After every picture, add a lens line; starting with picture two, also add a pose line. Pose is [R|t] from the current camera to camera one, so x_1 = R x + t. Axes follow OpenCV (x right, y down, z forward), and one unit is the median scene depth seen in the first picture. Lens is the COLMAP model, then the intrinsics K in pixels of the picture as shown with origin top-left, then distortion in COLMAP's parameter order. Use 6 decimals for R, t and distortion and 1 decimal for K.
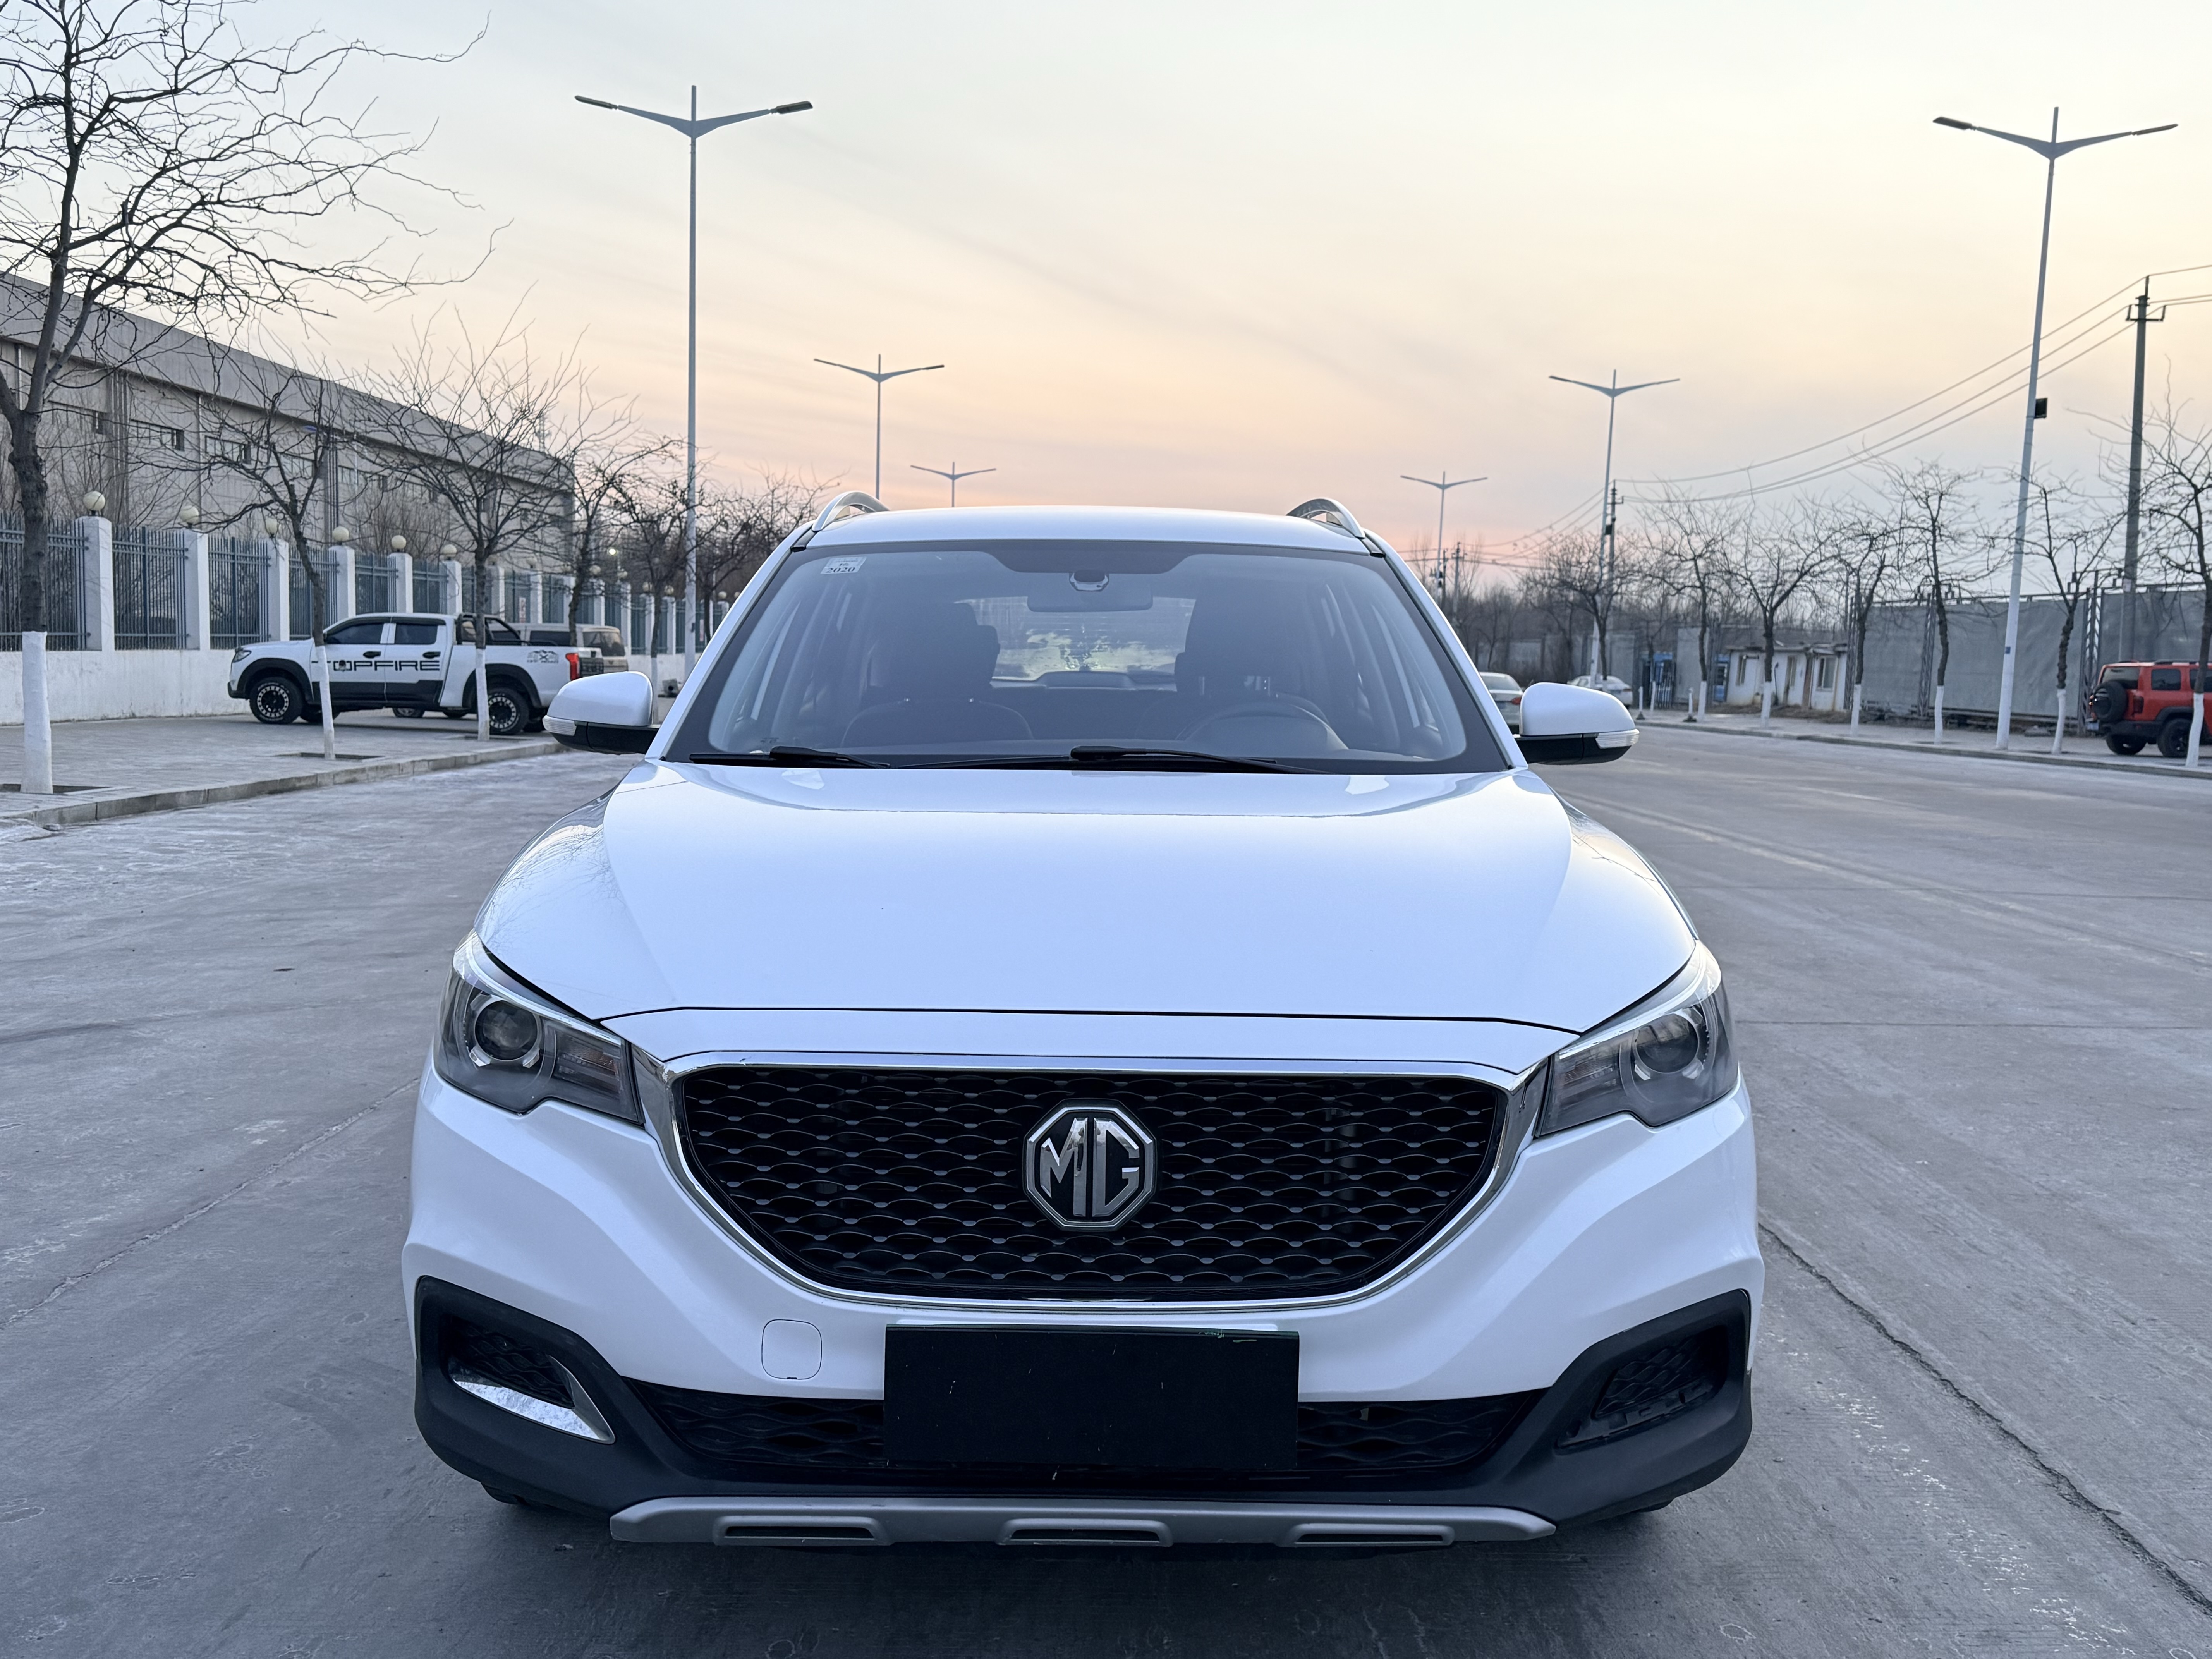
lens RADIAL K [[2037.0, 0, 1106.0], [0, 2037.0, 829.5], [0, 0, 1]] dist [0.052674, -0.073430]
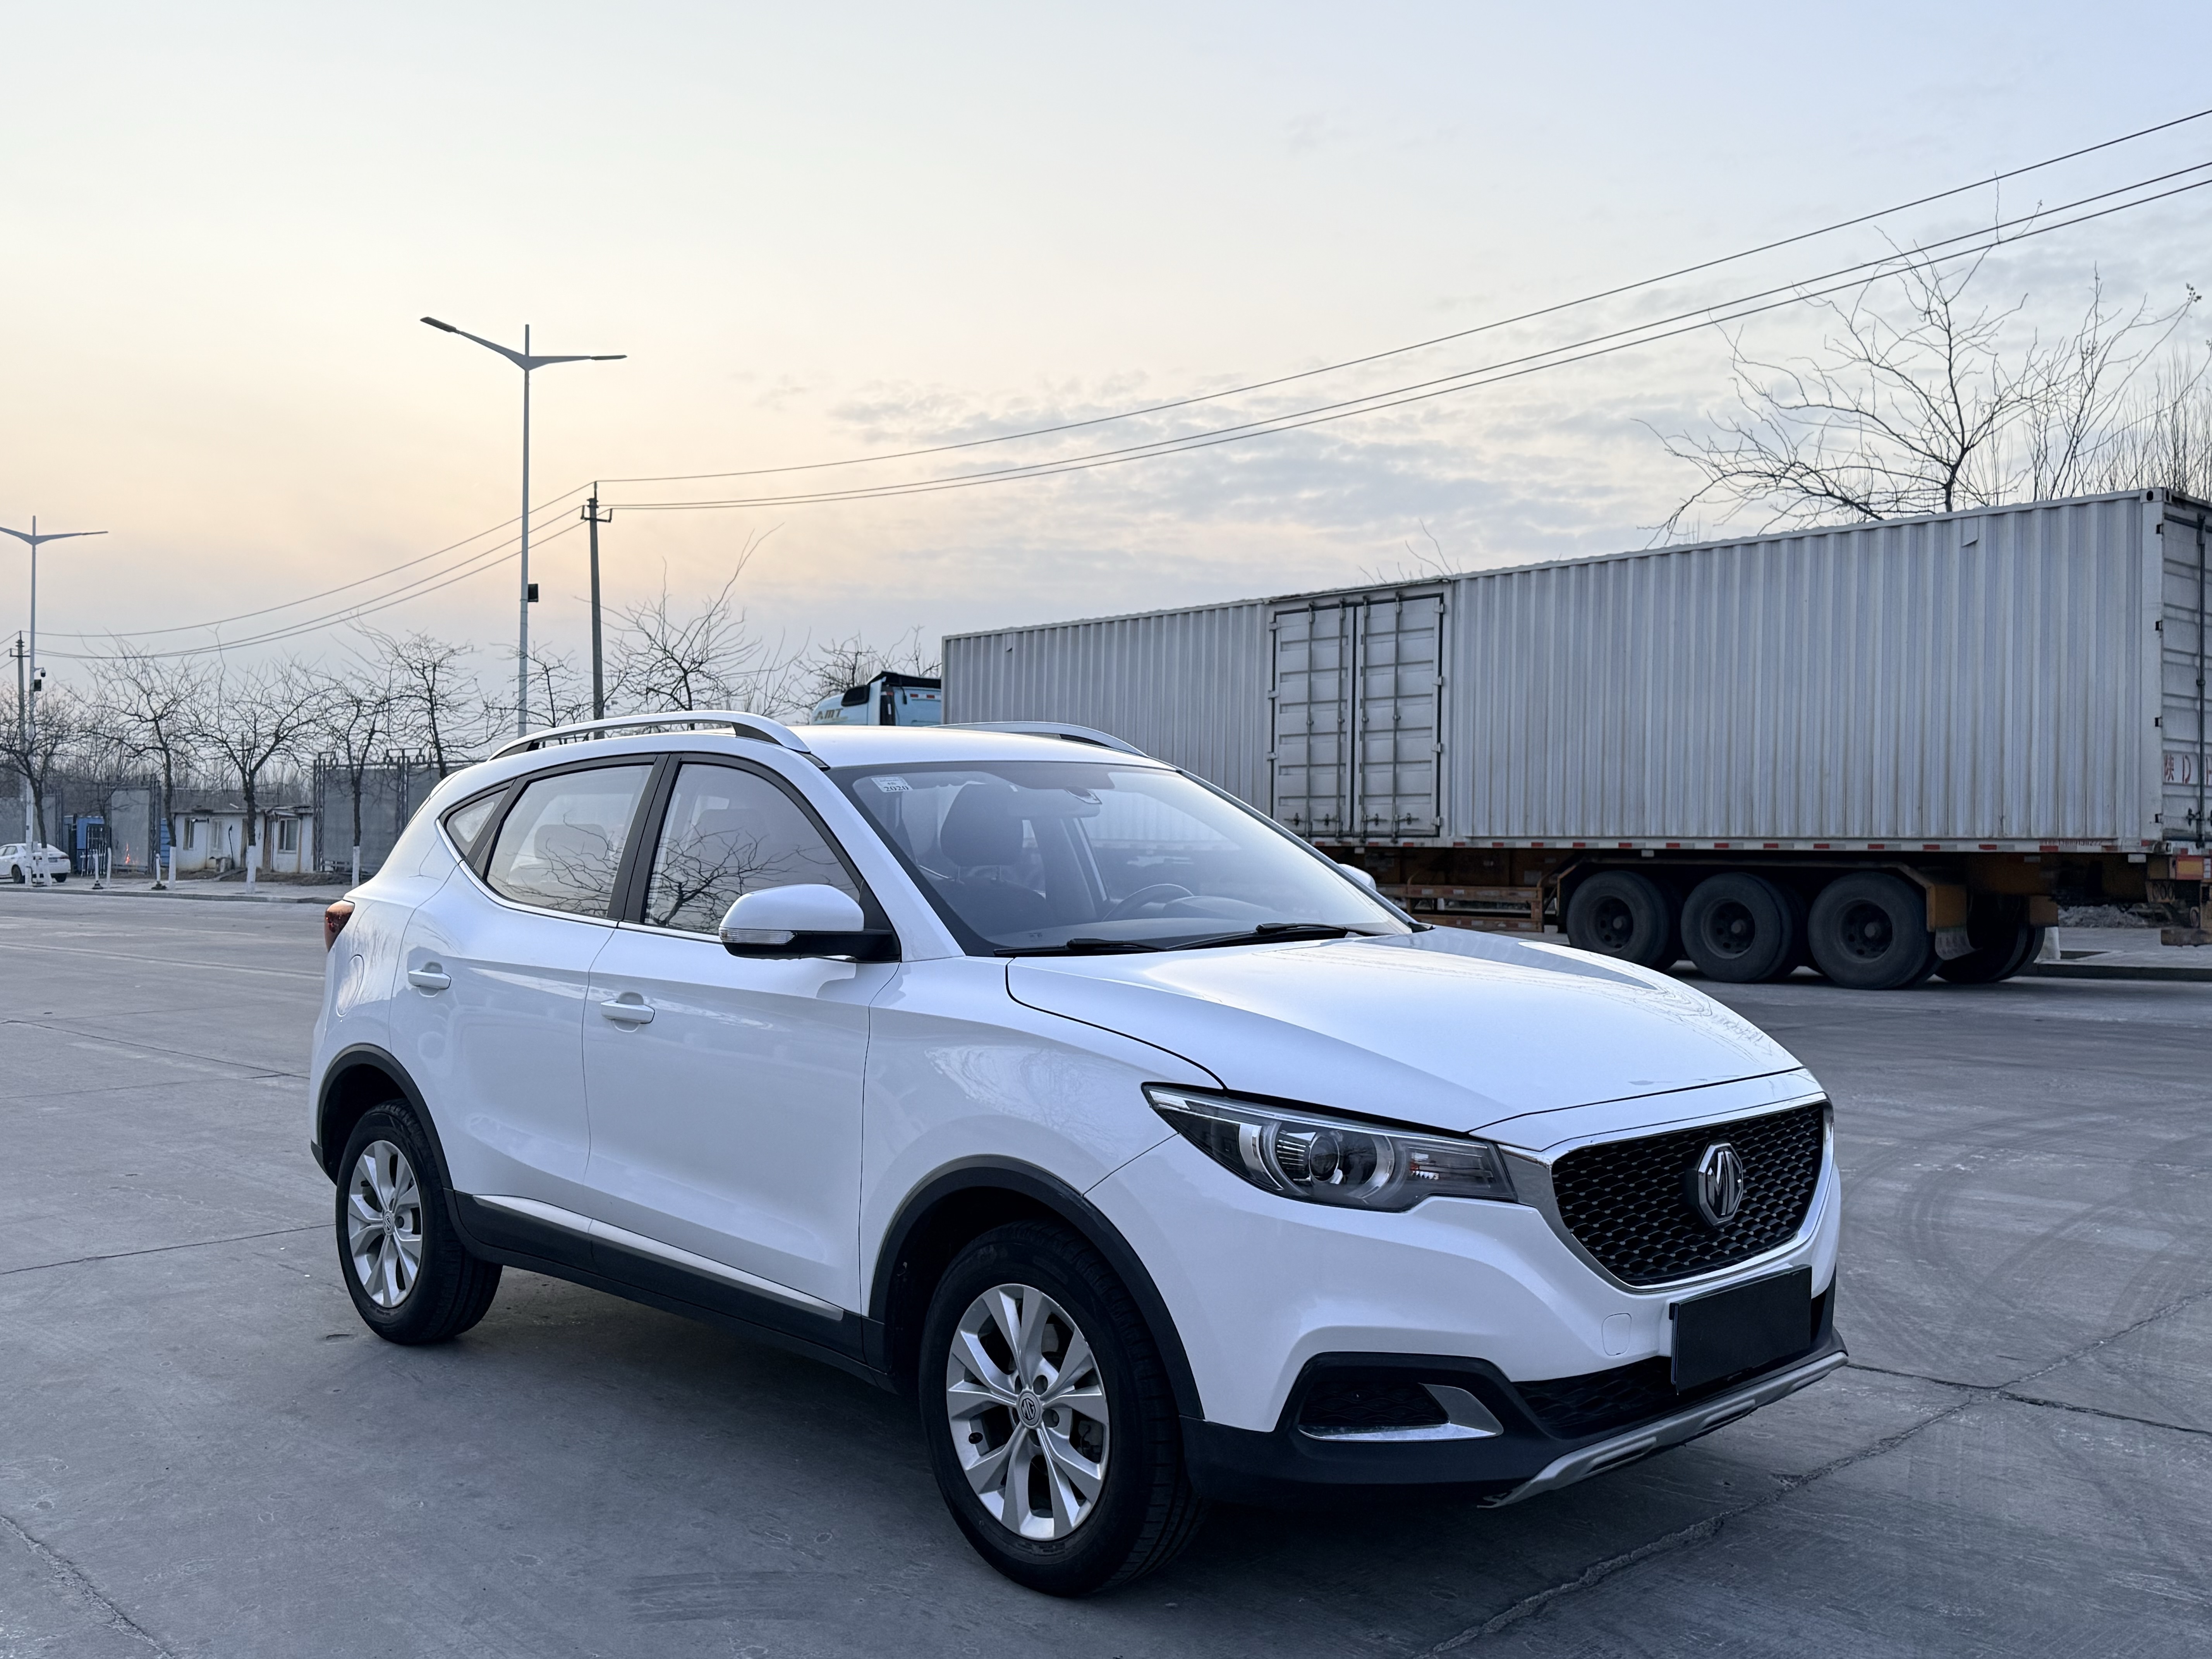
lens RADIAL K [[2037.0, 0, 1106.0], [0, 2037.0, 829.5], [0, 0, 1]] dist [0.052674, -0.073430]
pose [[0.725699, -0.020205, 0.687716, -0.105440], [0.073124, 0.996172, -0.047896, -0.005142], [-0.684116, 0.085047, 0.724398, 0.009833]]
